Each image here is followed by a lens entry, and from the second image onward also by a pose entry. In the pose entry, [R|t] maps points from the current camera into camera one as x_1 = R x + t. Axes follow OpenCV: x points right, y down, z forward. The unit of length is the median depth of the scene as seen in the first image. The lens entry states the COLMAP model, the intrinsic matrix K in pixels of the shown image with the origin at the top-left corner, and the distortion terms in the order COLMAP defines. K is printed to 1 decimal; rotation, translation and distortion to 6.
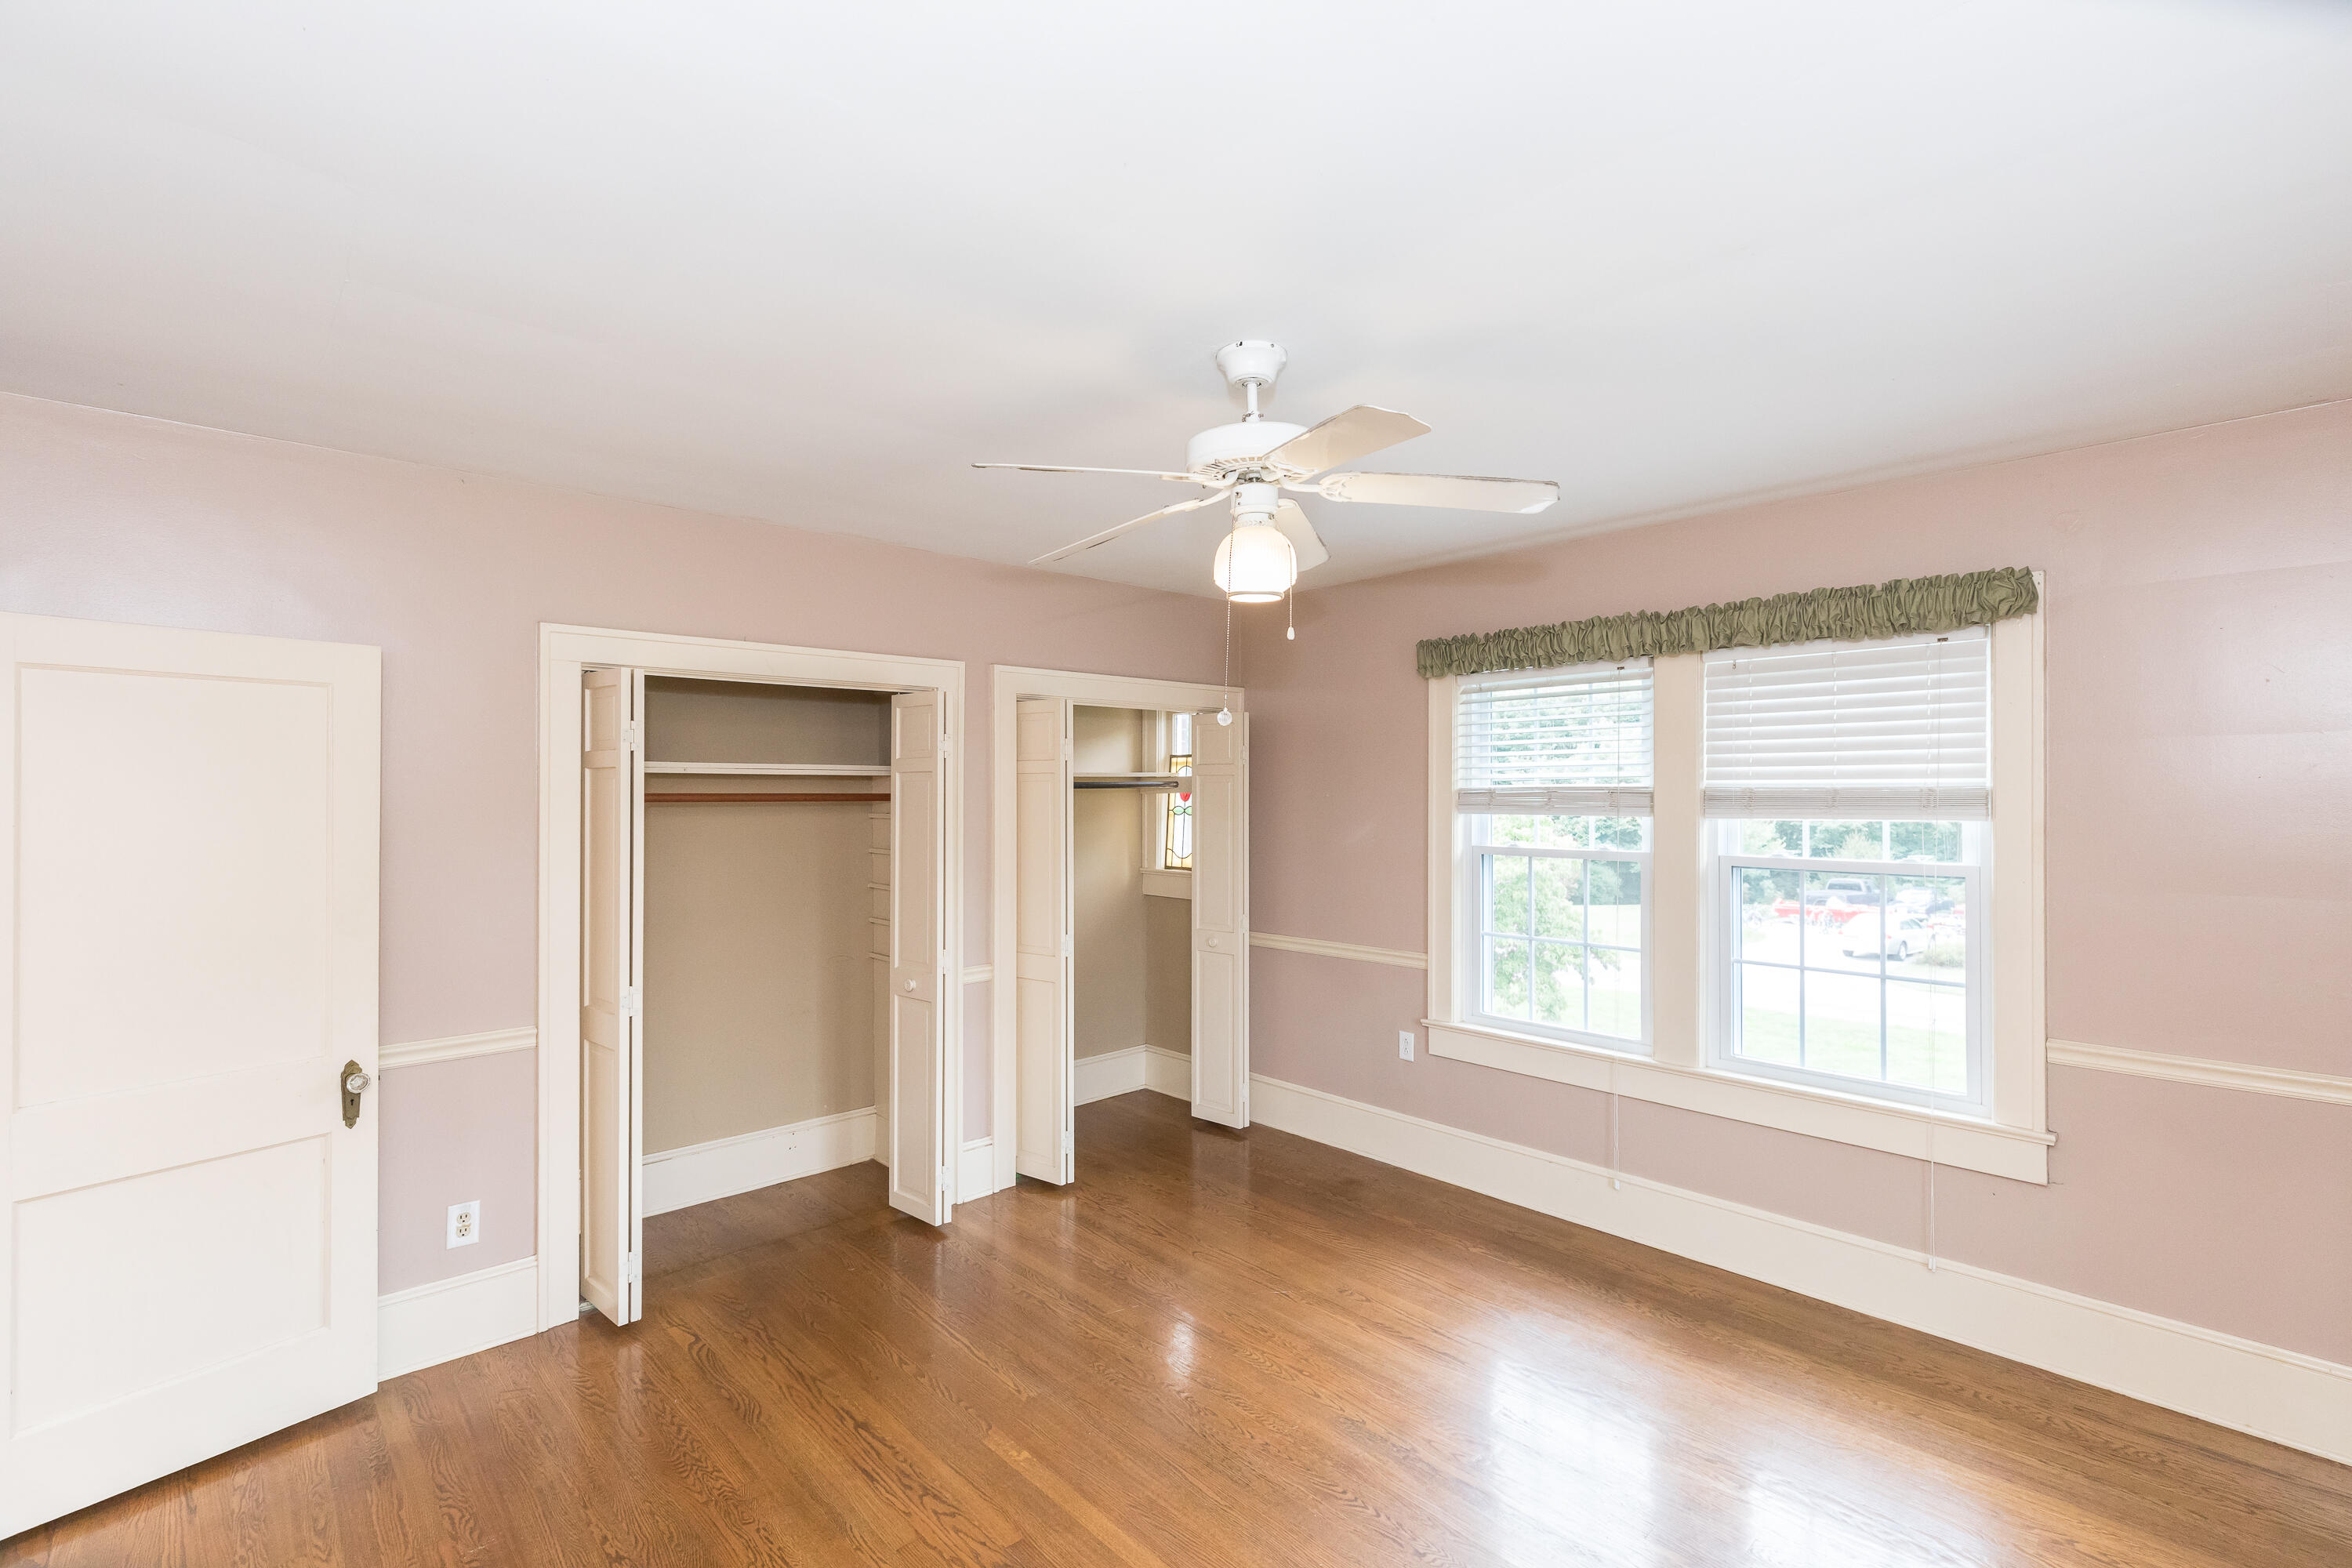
lens RADIAL K [[1050.6, 0, 1170.7], [0, 1050.6, 789.7], [0, 0, 1]] dist [-0.000184, -0.000743]
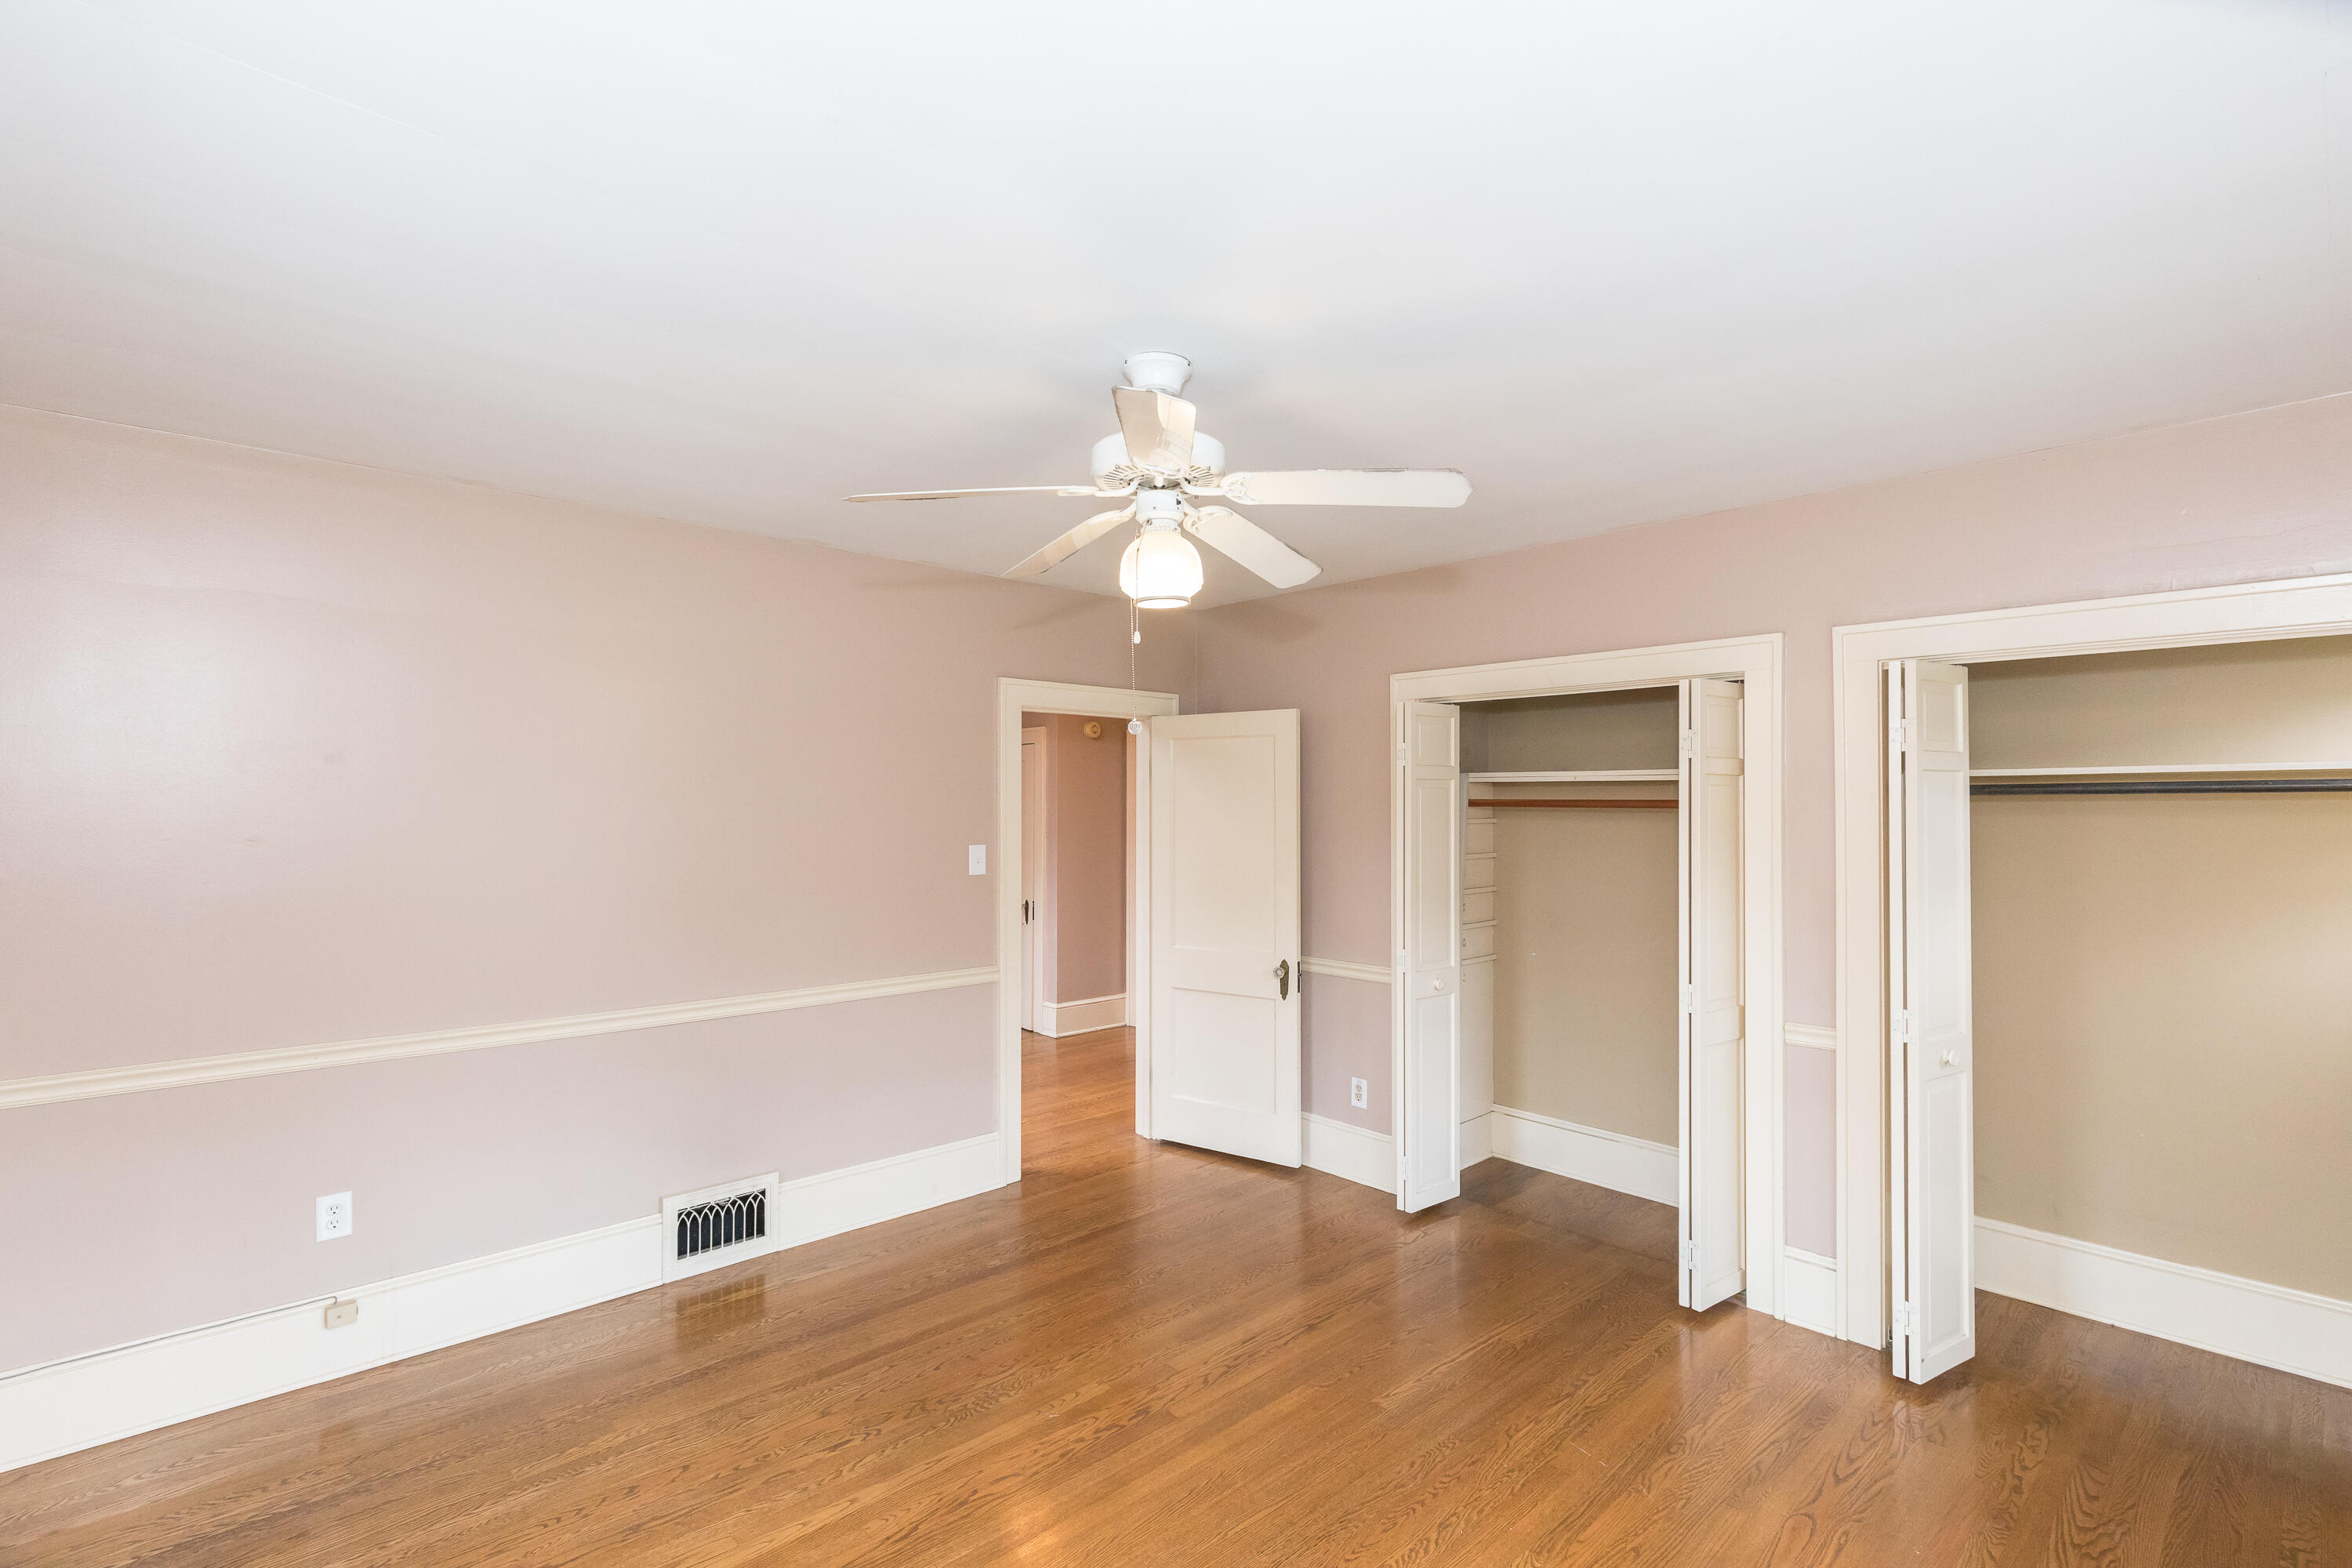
lens RADIAL K [[1050.6, 0, 1181.1], [0, 1050.6, 789.6], [0, 0, 1]] dist [-0.000184, -0.000743]
pose [[0.006415, -0.009419, -0.999935, 0.625261], [0.004708, 0.999945, -0.009389, 0.001412], [0.999968, -0.004648, 0.006459, 0.580985]]
